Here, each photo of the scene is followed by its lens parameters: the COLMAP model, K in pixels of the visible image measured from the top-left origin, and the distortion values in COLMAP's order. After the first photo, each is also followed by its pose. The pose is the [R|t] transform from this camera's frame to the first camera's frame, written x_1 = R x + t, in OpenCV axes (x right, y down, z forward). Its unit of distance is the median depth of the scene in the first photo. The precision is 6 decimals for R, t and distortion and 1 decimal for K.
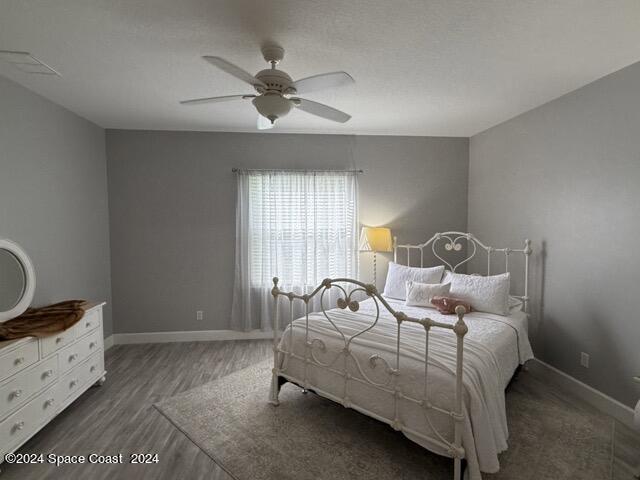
lens RADIAL K [[326.6, 0, 317.1], [0, 326.6, 240.0], [0, 0, 1]] dist [-0.000877, -0.000420]
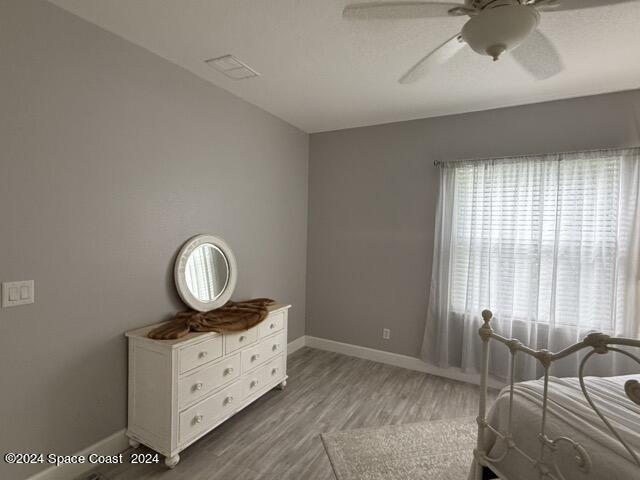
lens RADIAL K [[326.6, 0, 317.1], [0, 326.6, 240.0], [0, 0, 1]] dist [-0.000877, -0.000420]
pose [[0.818684, 0.043250, -0.572614, -0.033490], [-0.058319, 0.998266, -0.007980, -0.000266], [0.571276, 0.039928, 0.819786, 0.234878]]
